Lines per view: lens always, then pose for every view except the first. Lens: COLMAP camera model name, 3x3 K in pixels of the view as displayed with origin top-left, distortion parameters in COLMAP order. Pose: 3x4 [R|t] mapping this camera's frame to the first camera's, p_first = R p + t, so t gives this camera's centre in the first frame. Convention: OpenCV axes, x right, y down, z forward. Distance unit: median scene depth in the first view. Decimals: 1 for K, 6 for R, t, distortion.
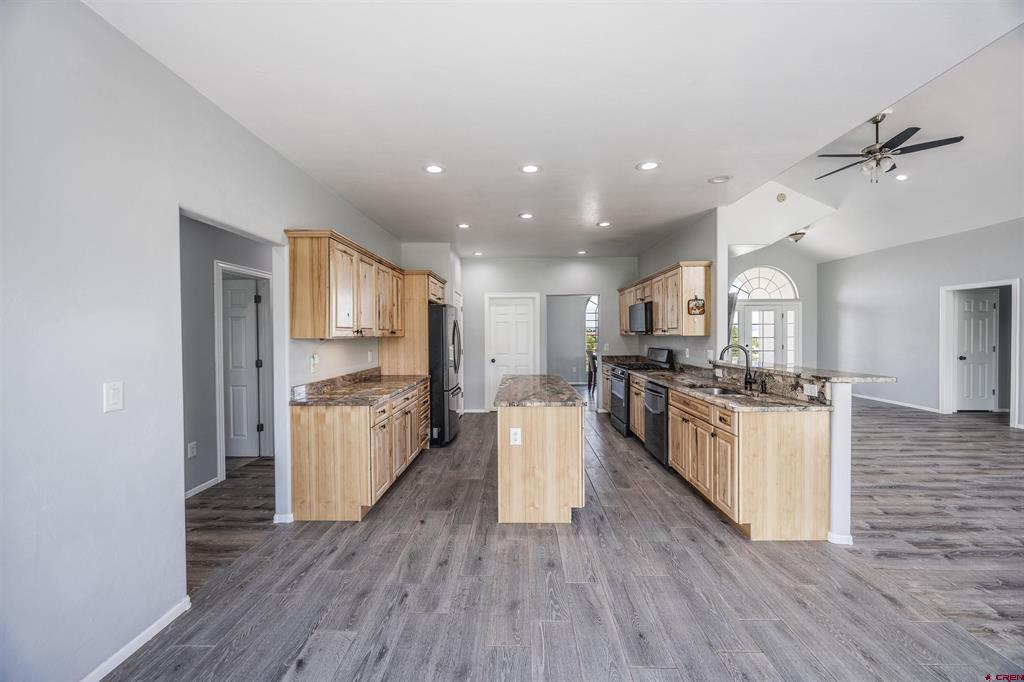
lens RADIAL K [[388.7, 0, 509.9], [0, 388.7, 338.2], [0, 0, 1]] dist [-0.003965, 0.000631]
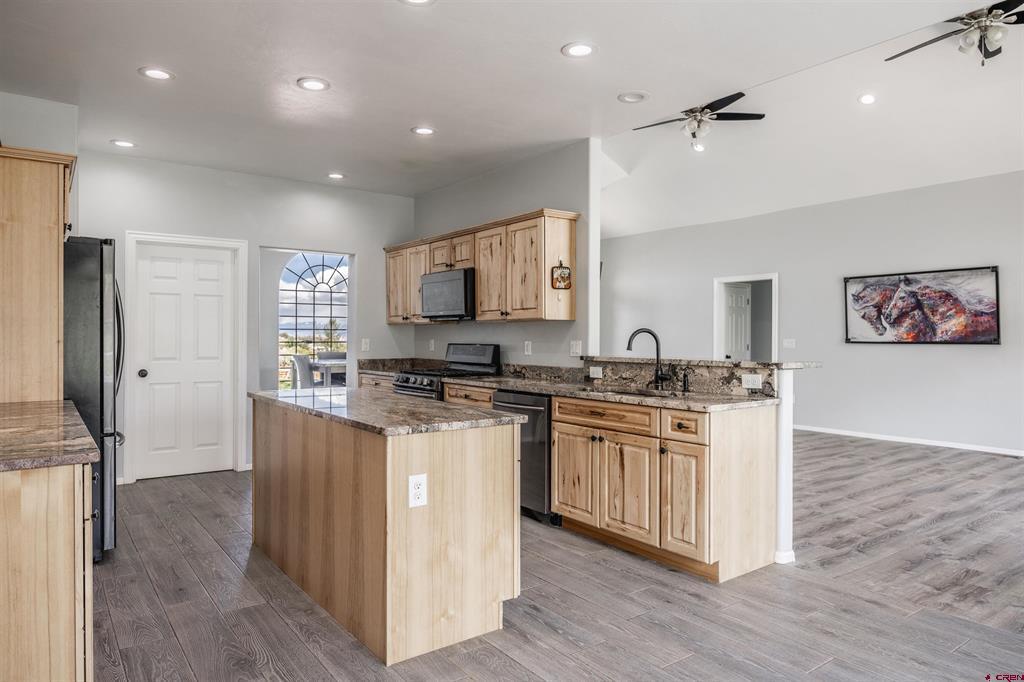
lens RADIAL K [[651.7, 0, 507.9], [0, 651.7, 336.9], [0, 0, 1]] dist [-0.003281, 0.001780]
pose [[0.790949, 0.008960, 0.611817, -0.441690], [-0.000778, 0.999907, -0.013639, 0.058141], [-0.611882, 0.010312, 0.790882, 0.231990]]
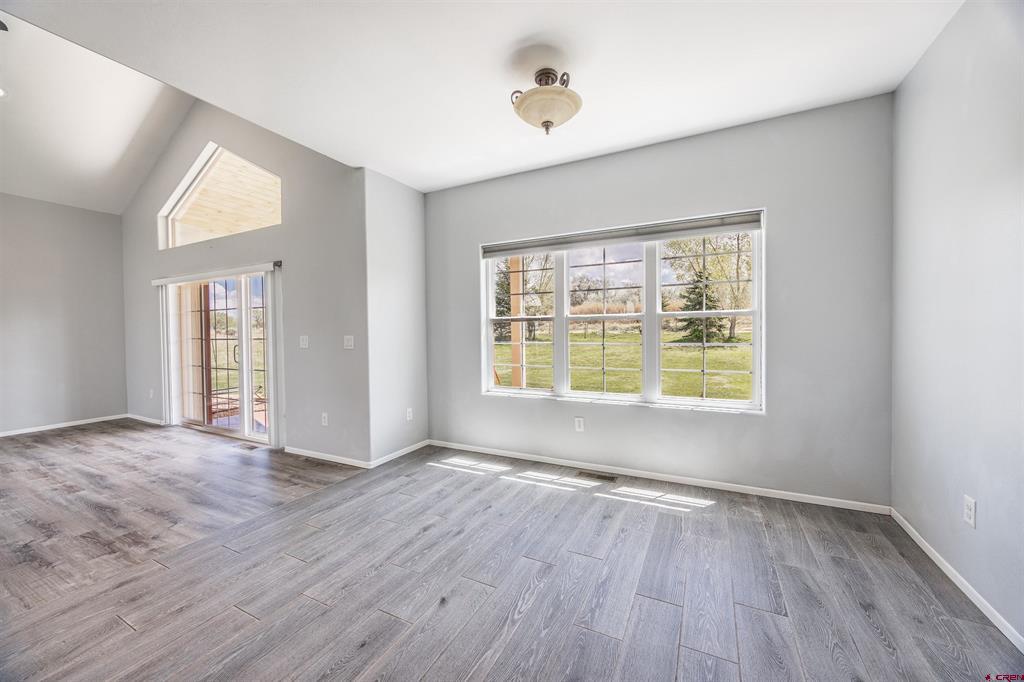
lens RADIAL K [[388.7, 0, 510.3], [0, 388.7, 336.0], [0, 0, 1]] dist [-0.003965, 0.000631]
pose [[-0.902035, 0.011747, 0.431502, -0.214596], [0.023564, 0.999479, 0.022051, 0.045876], [-0.431019, 0.030059, -0.901842, 1.033450]]
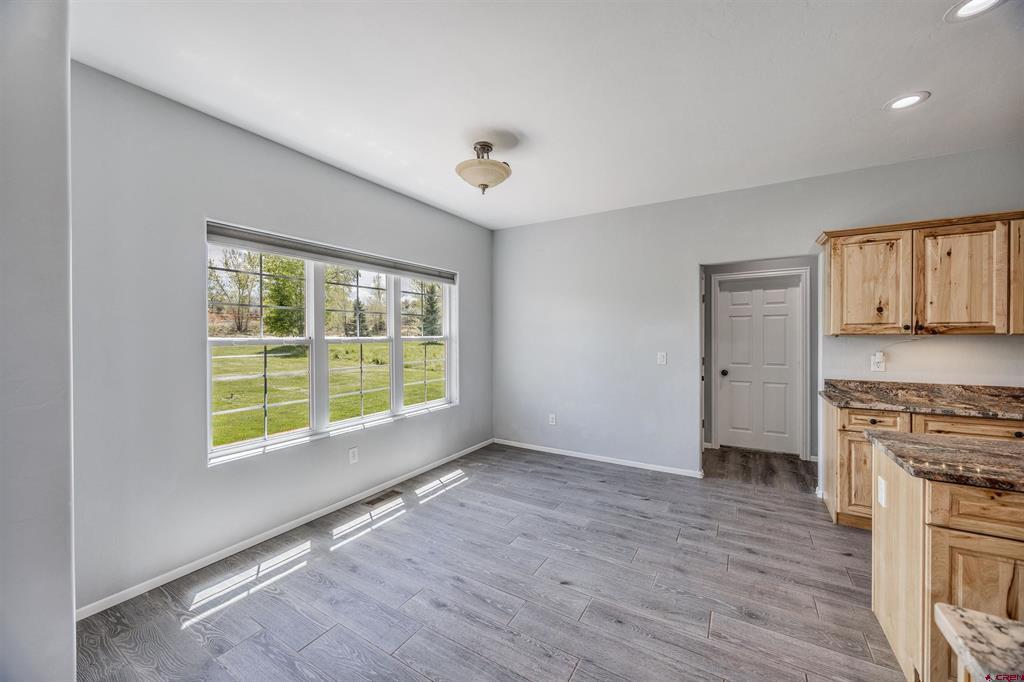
lens RADIAL K [[388.7, 0, 510.7], [0, 388.7, 336.2], [0, 0, 1]] dist [-0.003965, 0.000631]
pose [[-0.492328, 0.011854, -0.870329, 0.885988], [-0.000695, 0.999902, 0.014012, -0.010077], [0.870410, 0.007503, -0.492271, 0.802154]]
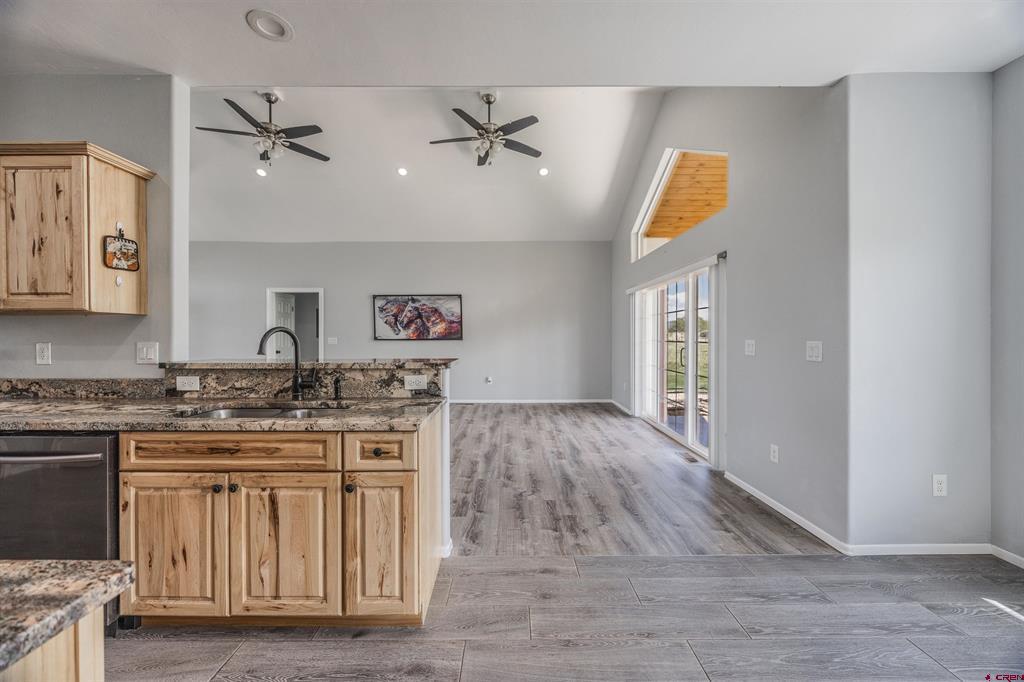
lens RADIAL K [[388.7, 0, 510.3], [0, 388.7, 337.6], [0, 0, 1]] dist [-0.003965, 0.000631]
pose [[-0.031281, 0.002688, 0.999507, -0.021264], [0.013020, 0.999913, -0.002282, 0.045856], [-0.999426, 0.012943, -0.031313, 0.807907]]
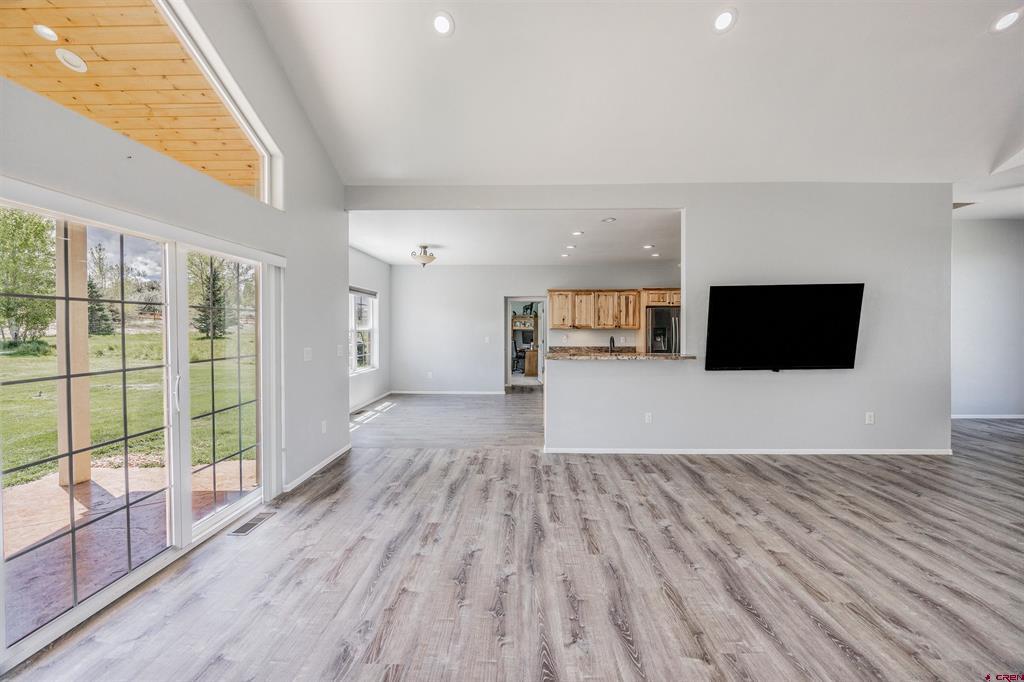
lens RADIAL K [[388.7, 0, 520.4], [0, 388.7, 338.4], [0, 0, 1]] dist [-0.003965, 0.000631]
pose [[0.018693, 0.033377, -0.999268, 2.347443], [-0.009872, 0.999400, 0.033197, -0.023275], [0.999777, 0.009244, 0.019011, 0.782150]]
